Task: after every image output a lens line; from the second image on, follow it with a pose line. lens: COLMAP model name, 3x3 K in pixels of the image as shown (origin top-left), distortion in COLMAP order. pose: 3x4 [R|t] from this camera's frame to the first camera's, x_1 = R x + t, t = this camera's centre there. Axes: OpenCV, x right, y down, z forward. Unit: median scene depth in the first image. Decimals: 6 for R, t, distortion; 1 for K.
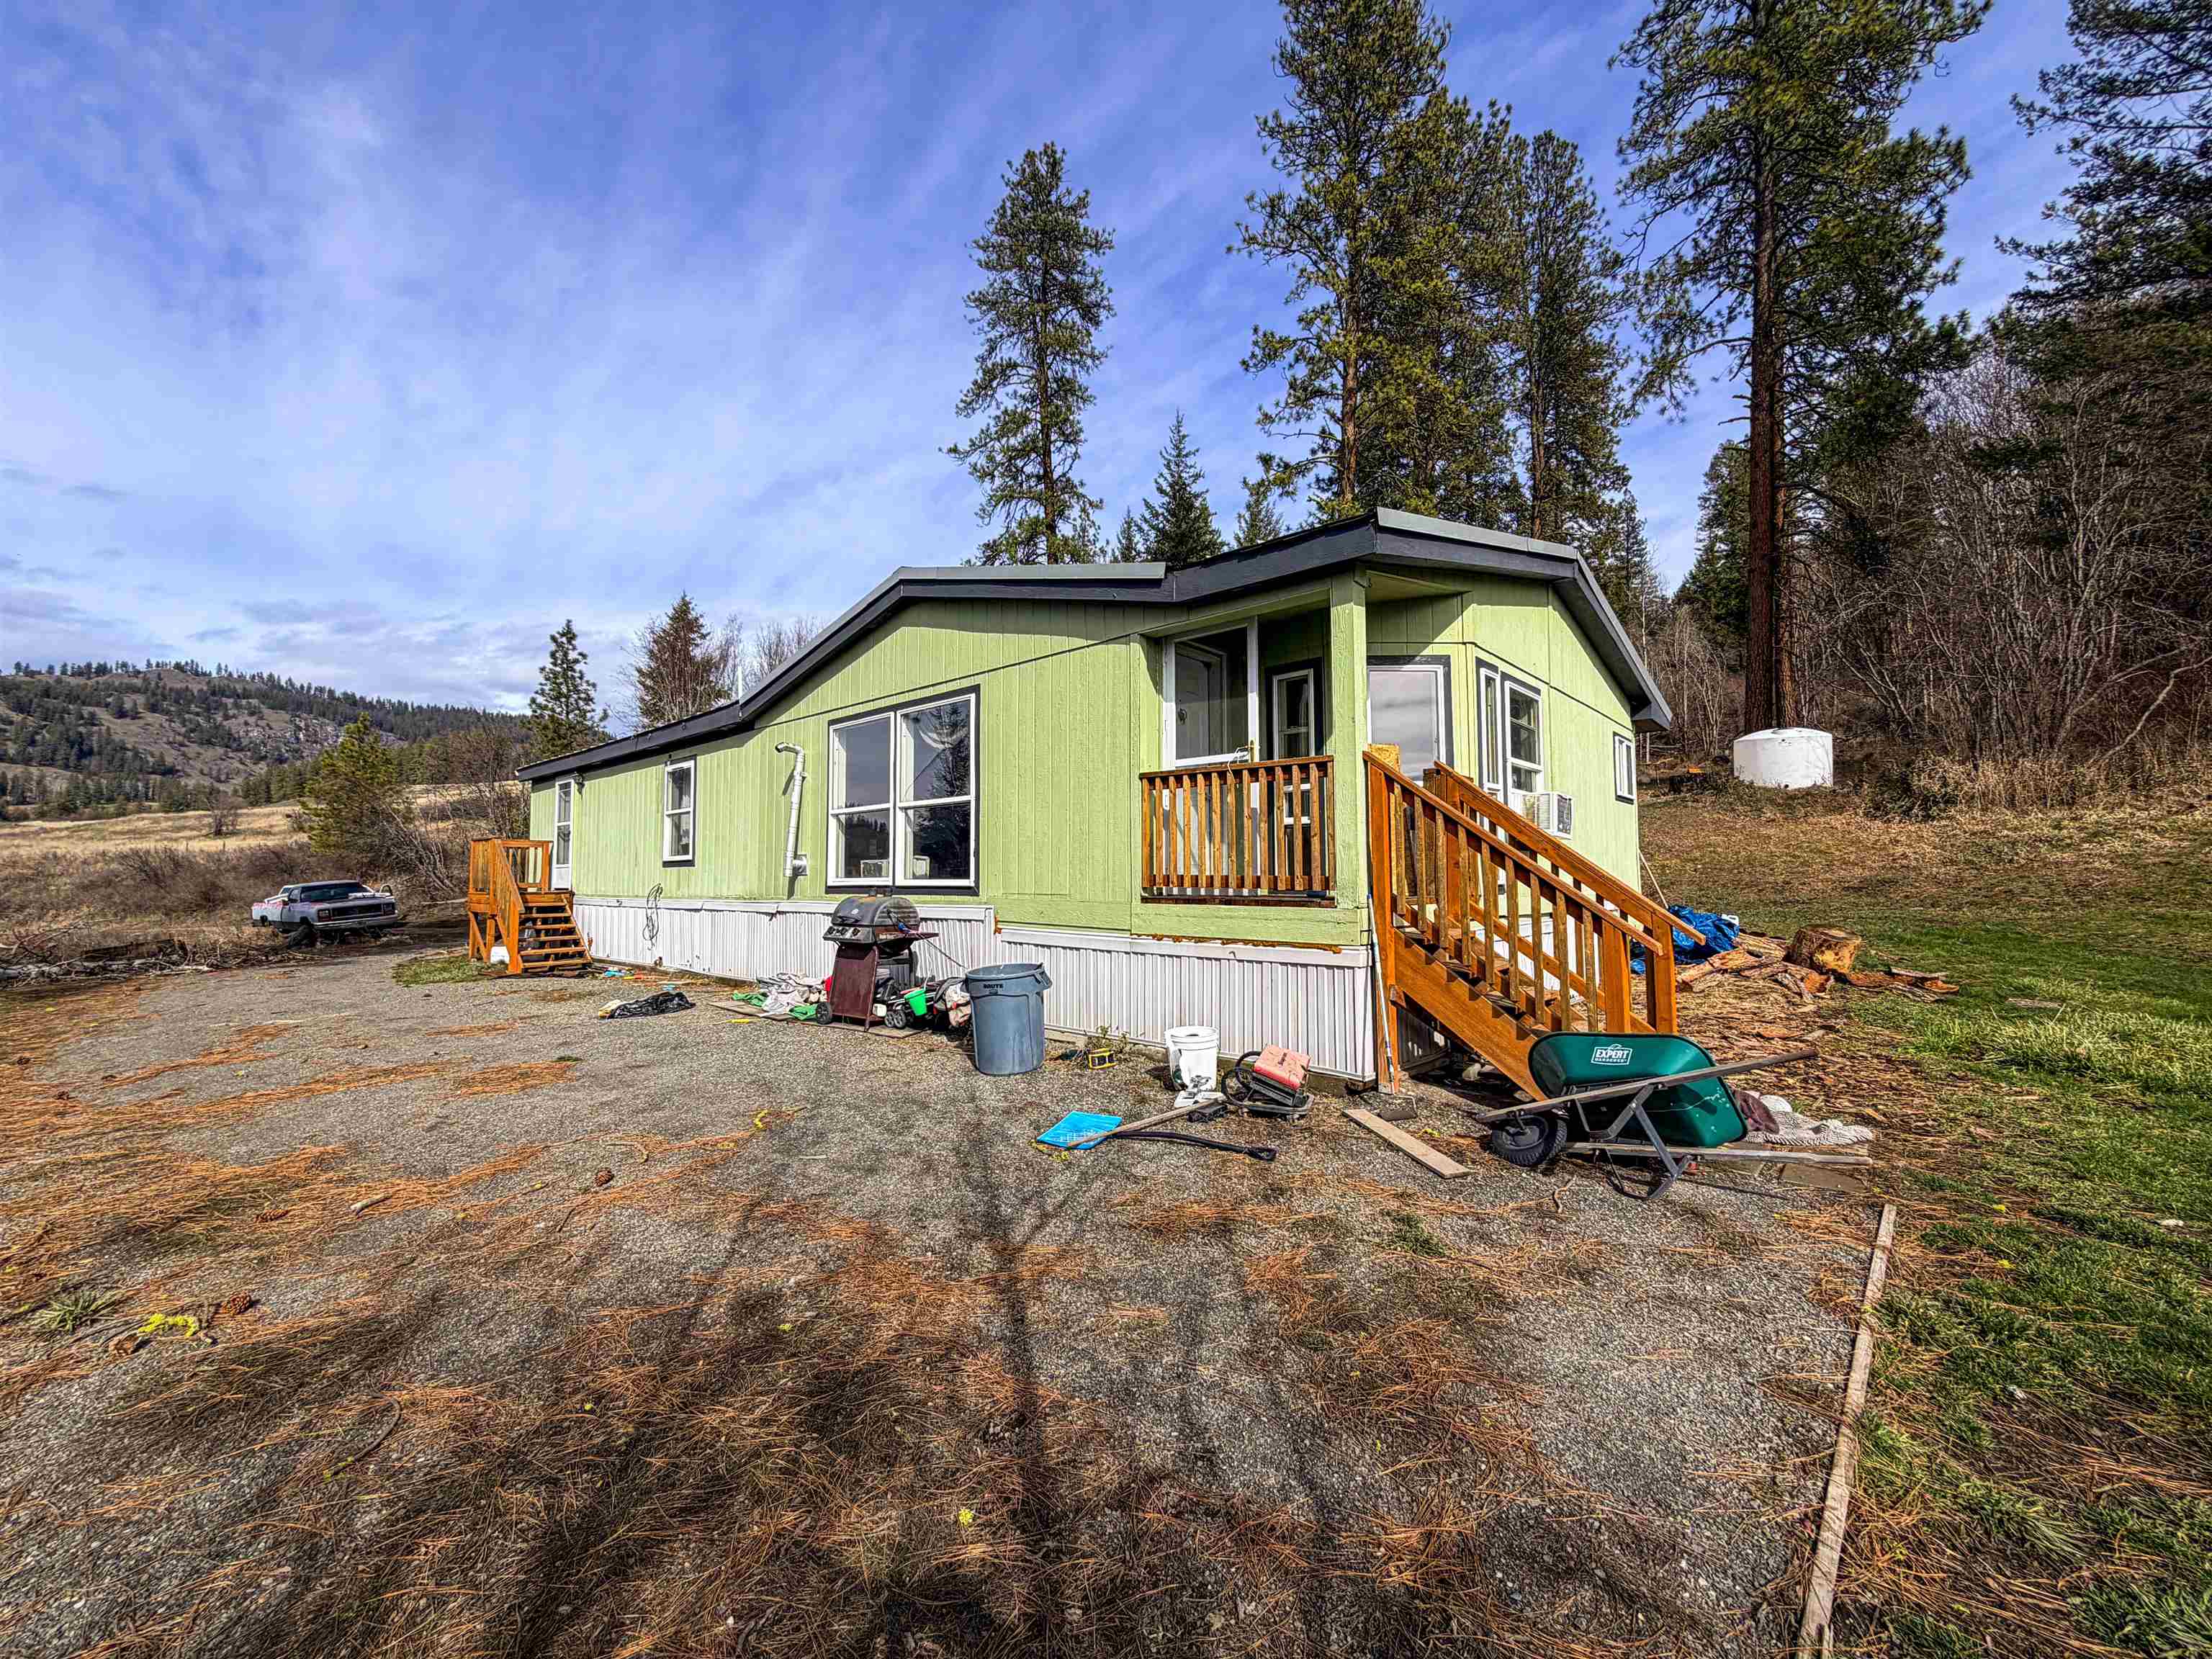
lens RADIAL K [[879.2, 0, 1098.7], [0, 879.2, 834.9], [0, 0, 1]] dist [0.000447, -0.000228]
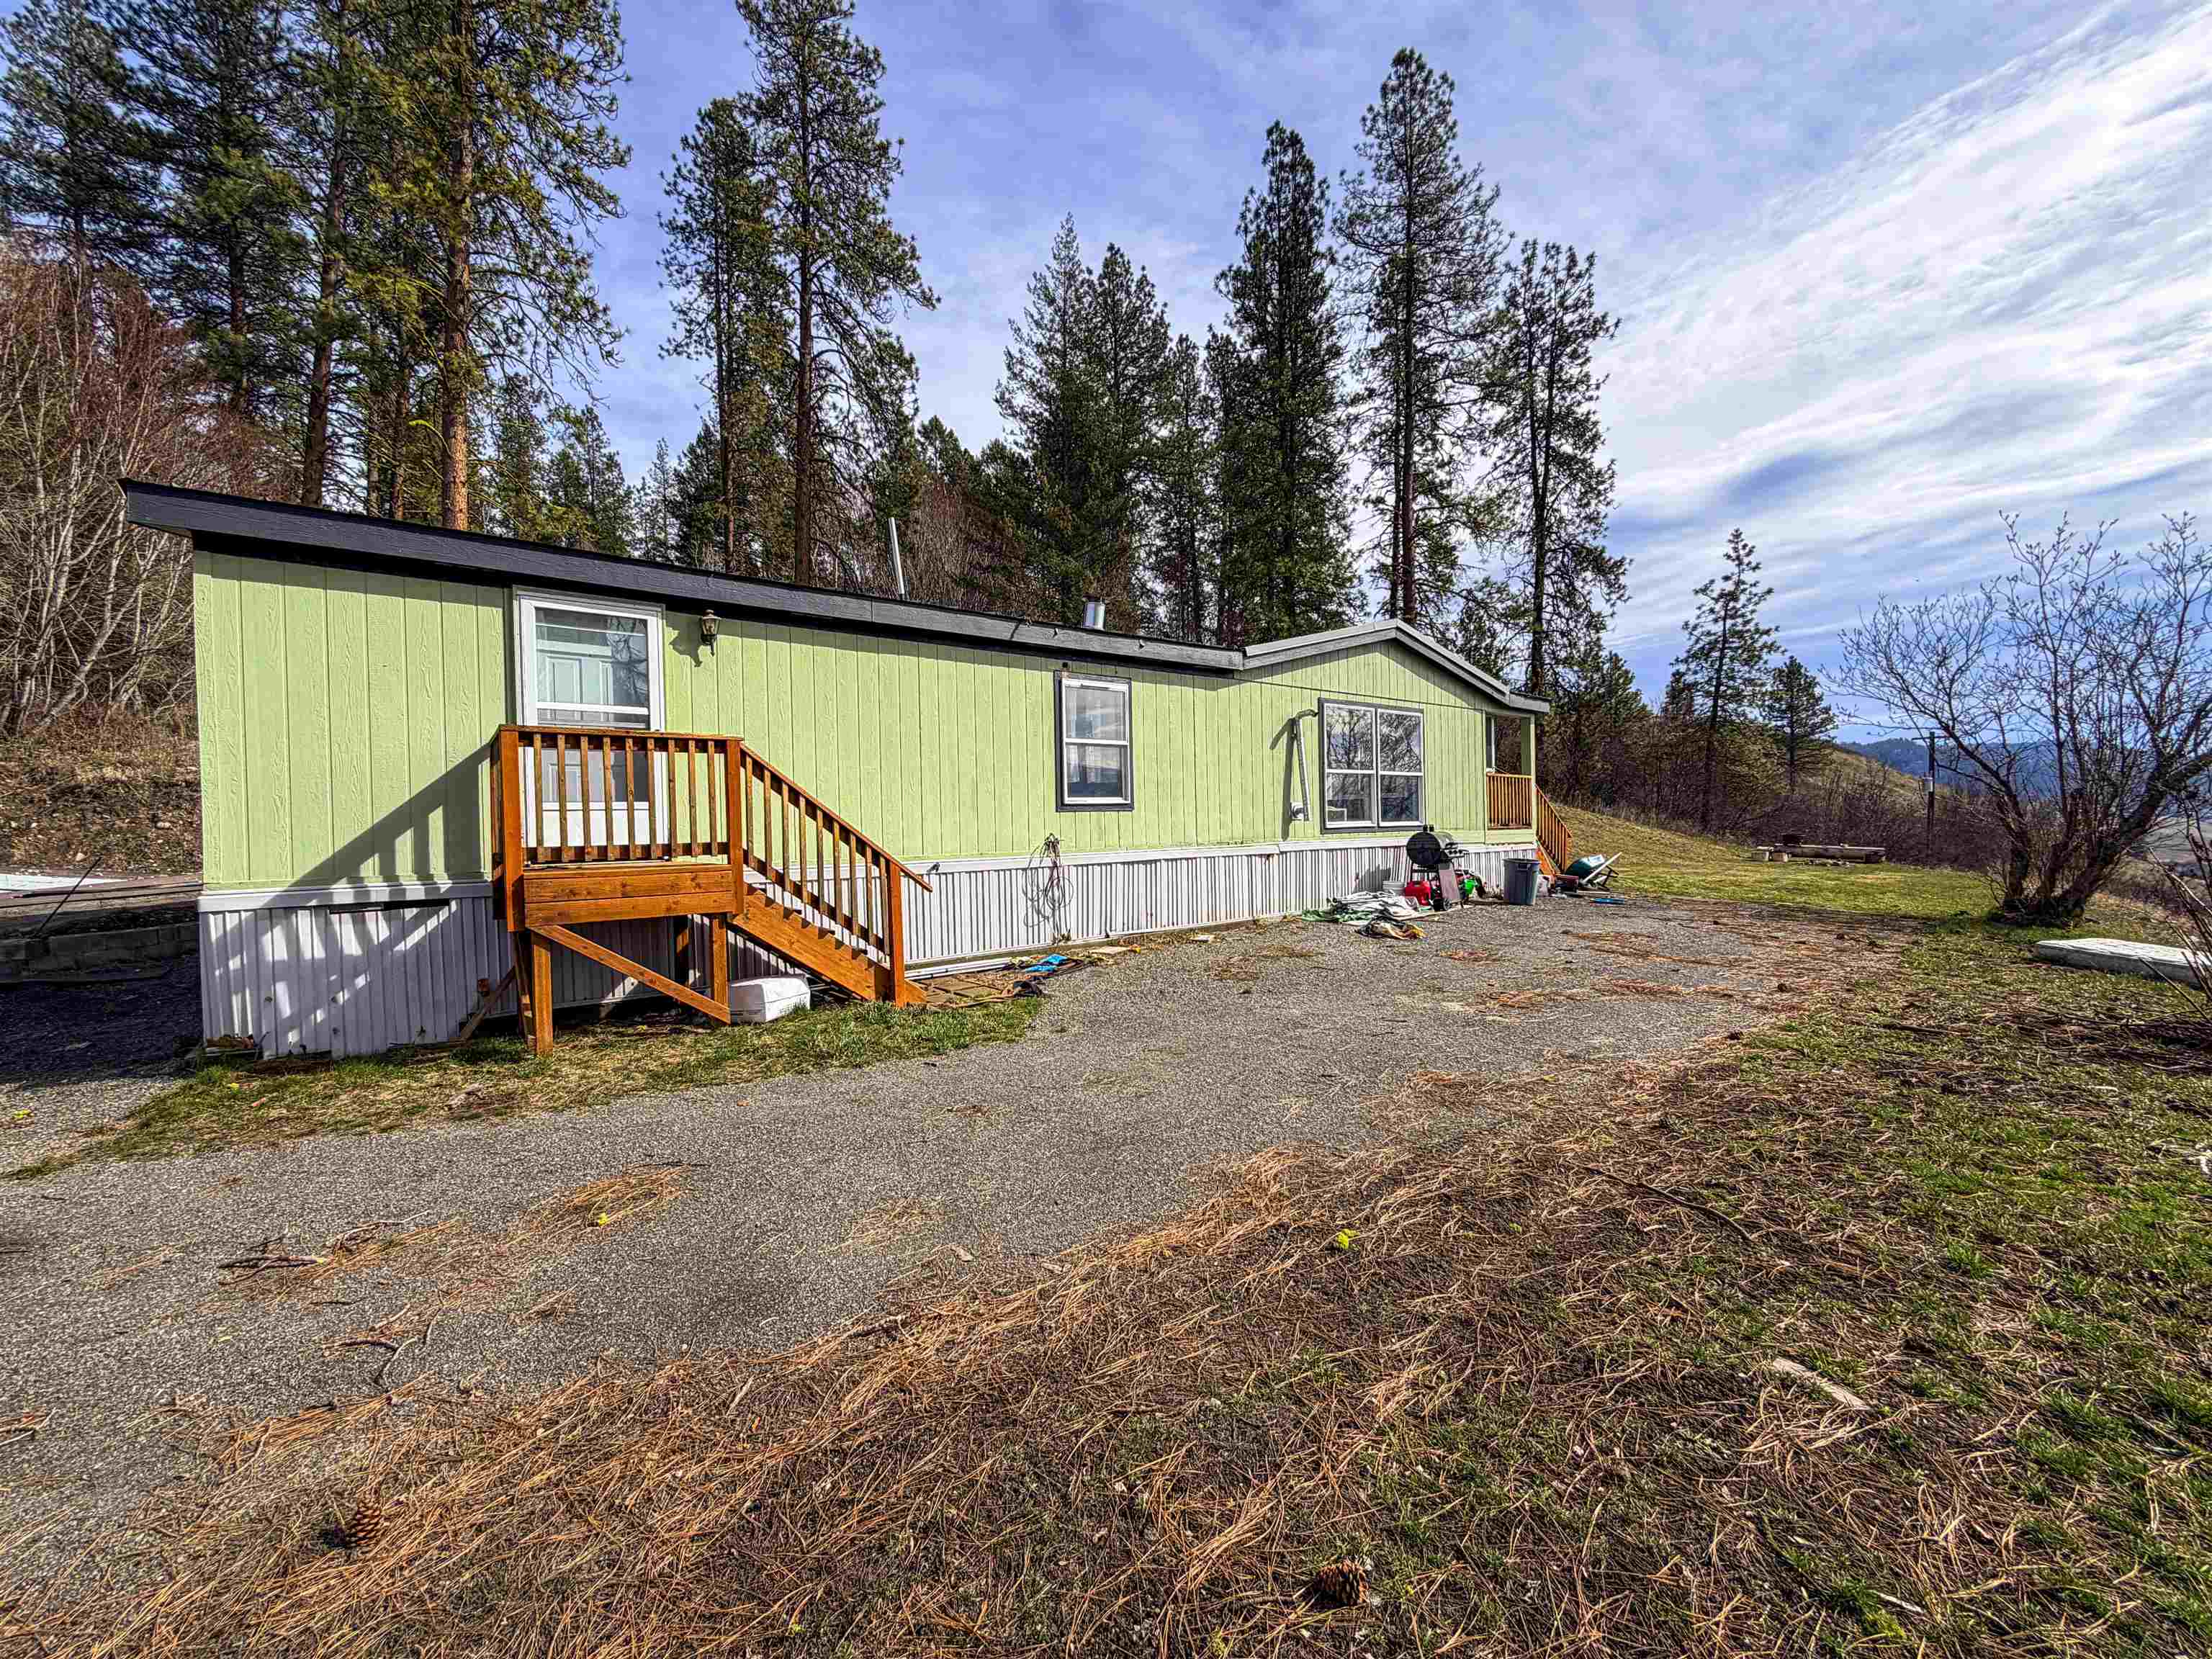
lens RADIAL K [[879.2, 0, 1098.7], [0, 879.2, 834.9], [0, 0, 1]] dist [0.000447, -0.000228]
pose [[0.159037, -0.013171, 0.987185, -1.806430], [-0.032277, 0.999307, 0.018533, 0.060625], [-0.986745, -0.034811, 0.158502, 1.245582]]
